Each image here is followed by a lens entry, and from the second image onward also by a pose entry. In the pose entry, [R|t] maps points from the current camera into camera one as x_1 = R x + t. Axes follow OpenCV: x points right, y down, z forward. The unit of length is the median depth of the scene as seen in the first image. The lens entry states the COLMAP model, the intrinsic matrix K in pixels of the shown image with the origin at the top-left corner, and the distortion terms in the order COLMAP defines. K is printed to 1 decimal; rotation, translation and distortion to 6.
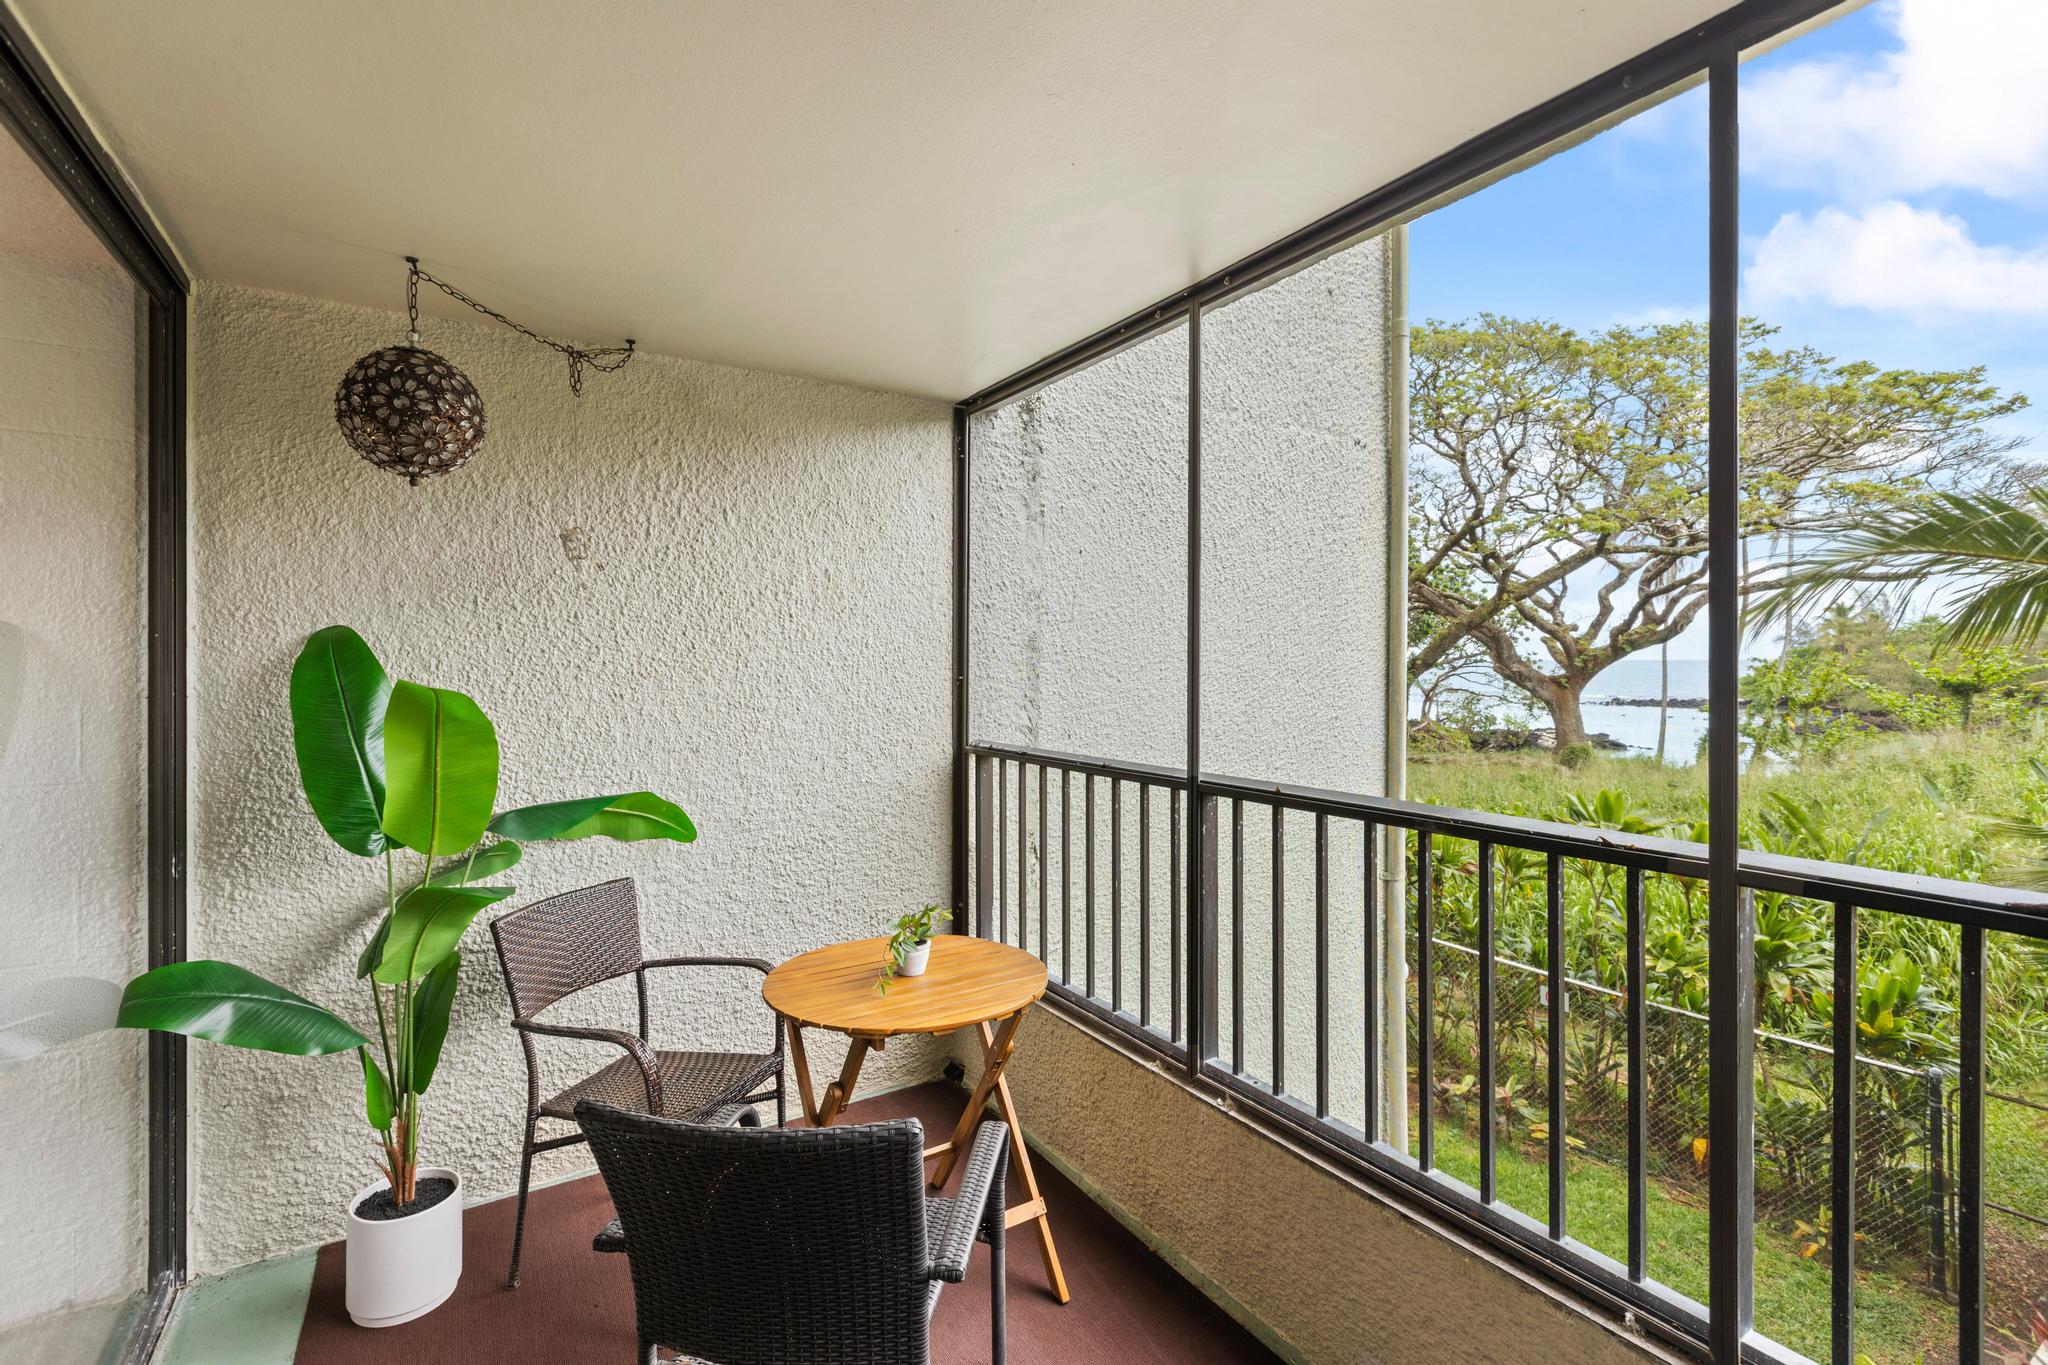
lens RADIAL K [[928.6, 0, 1018.1], [0, 928.6, 662.5], [0, 0, 1]] dist [-0.000471, -0.000387]
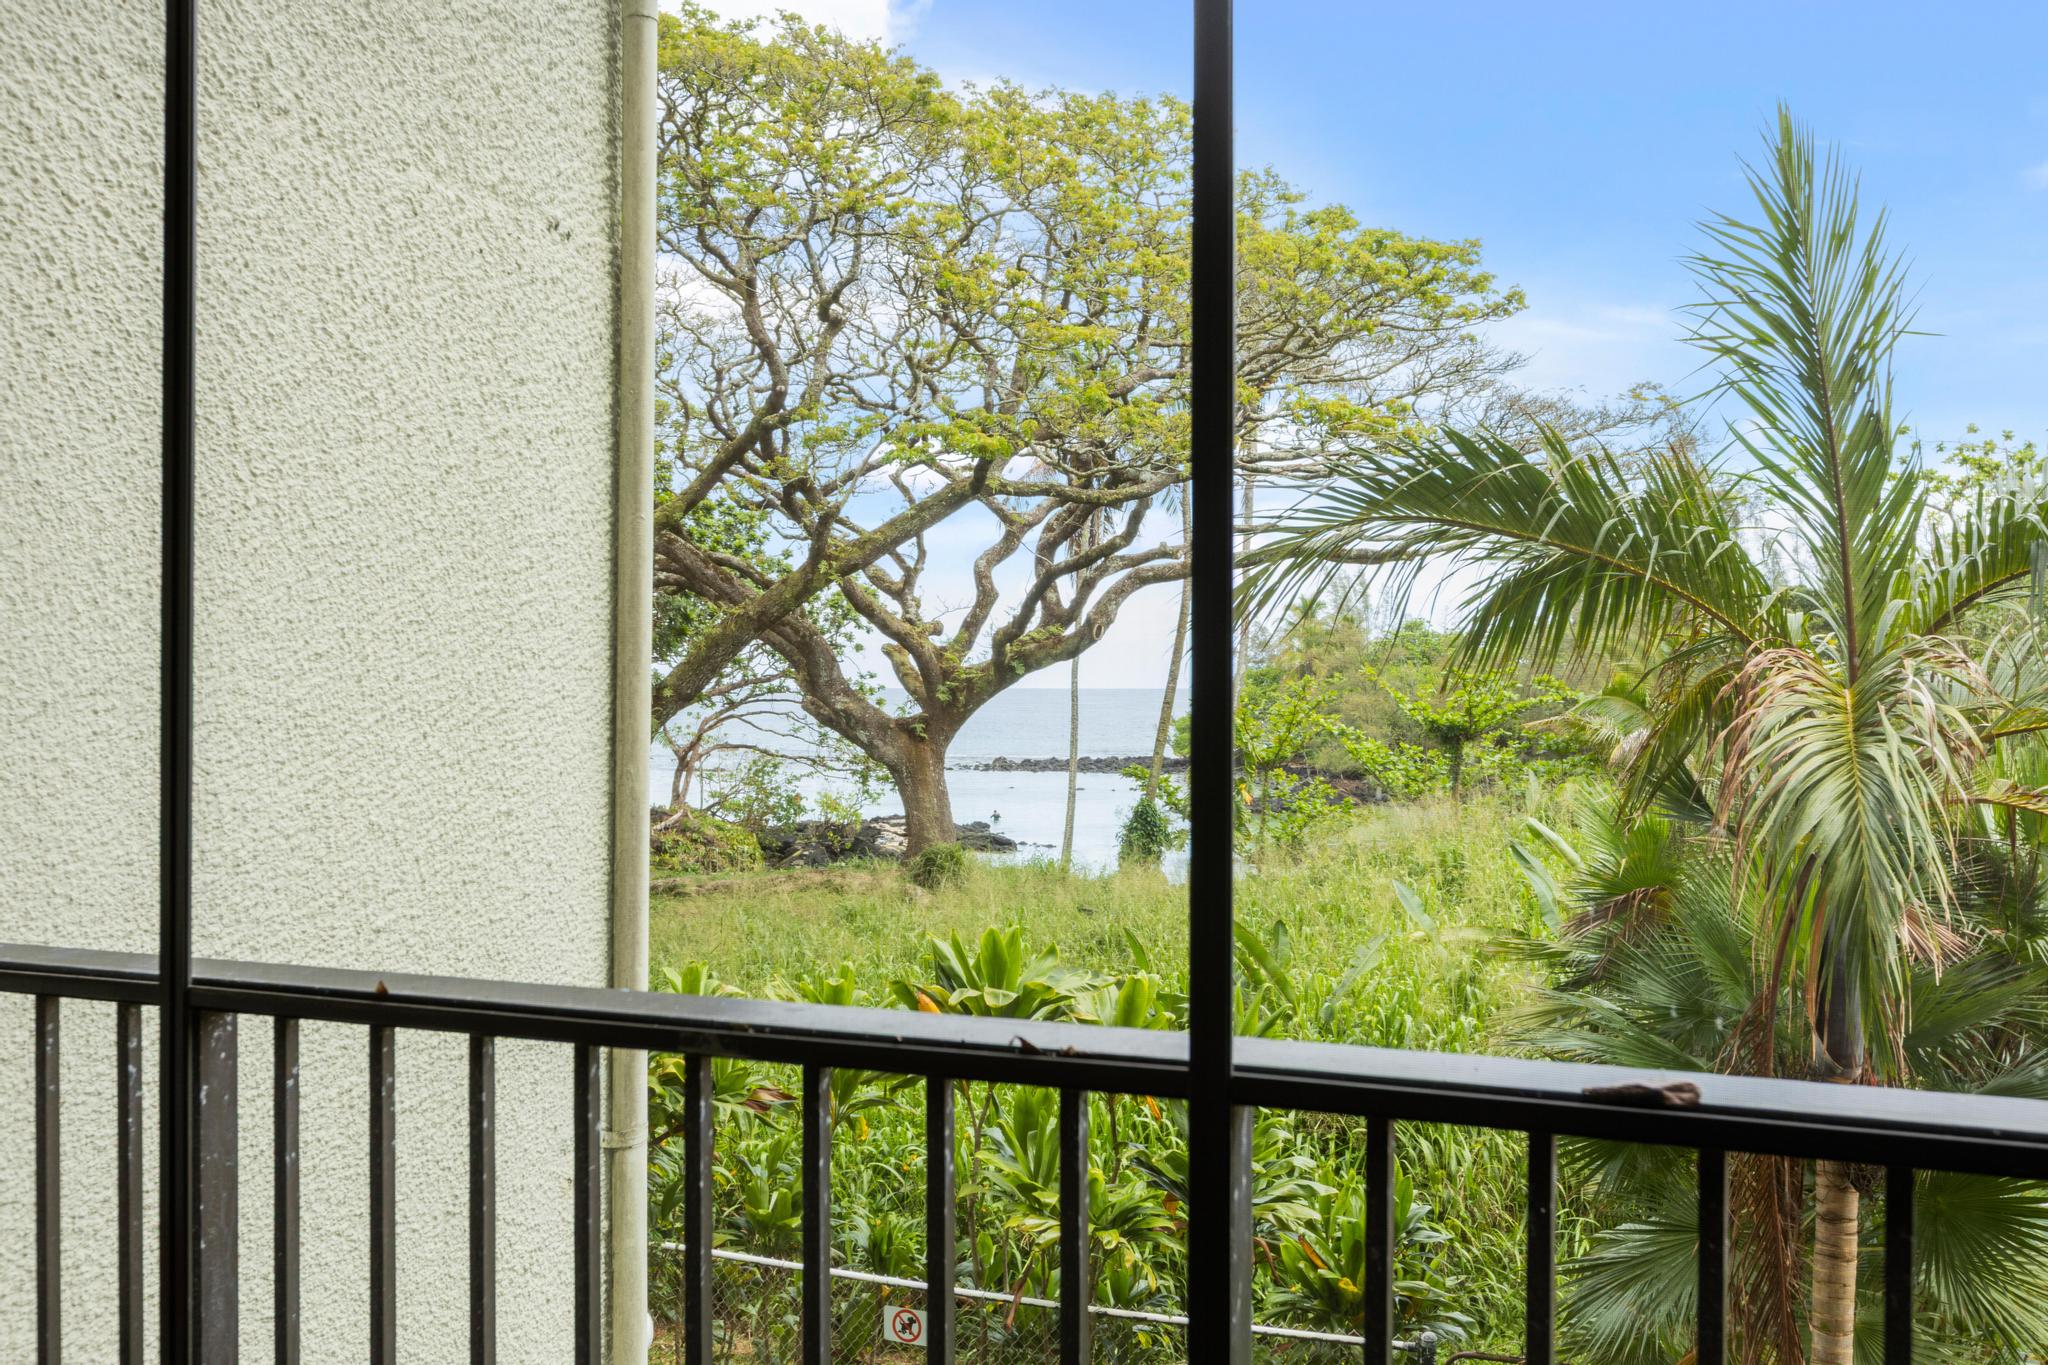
lens RADIAL K [[1999.1, 0, 1031.7], [0, 1999.1, 695.4], [0, 0, 1]] dist [-0.012052, 0.017689]
pose [[0.831911, 0.000382, 0.554910, 0.001410], [-0.001254, 0.999999, 0.001192, -0.000174], [-0.554908, -0.001687, 0.831910, 0.005437]]
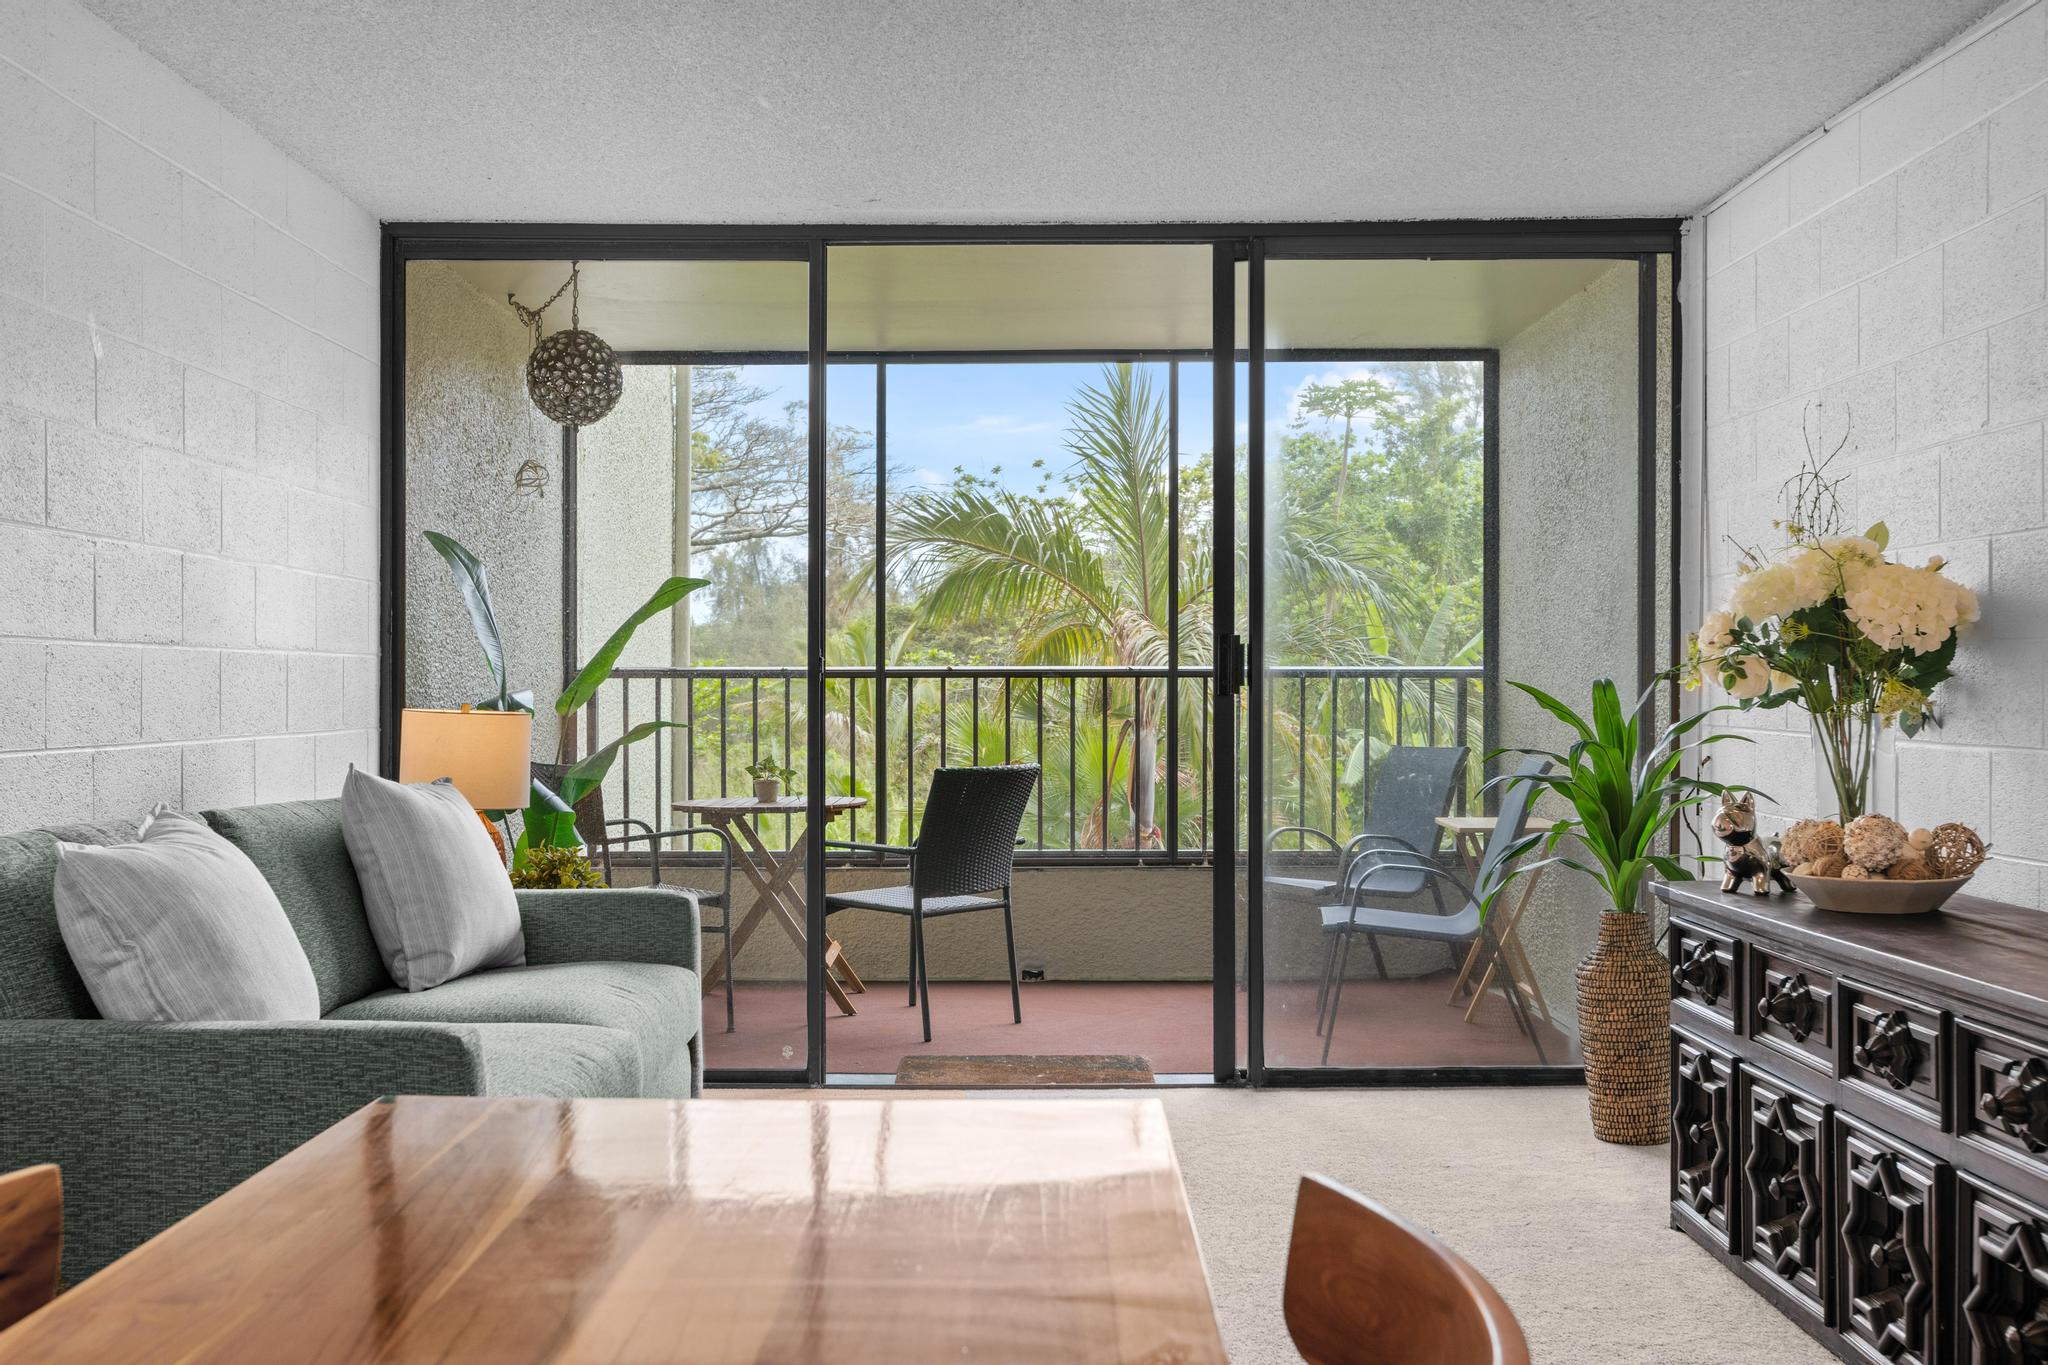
lens RADIAL K [[1999.1, 0, 1031.7], [0, 1999.1, 695.4], [0, 0, 1]] dist [-0.012052, 0.017689]
pose [[0.528975, -0.002685, 0.848633, -0.276307], [0.004053, 0.999992, 0.000638, 0.018717], [-0.848628, 0.003102, 0.528981, -0.107181]]
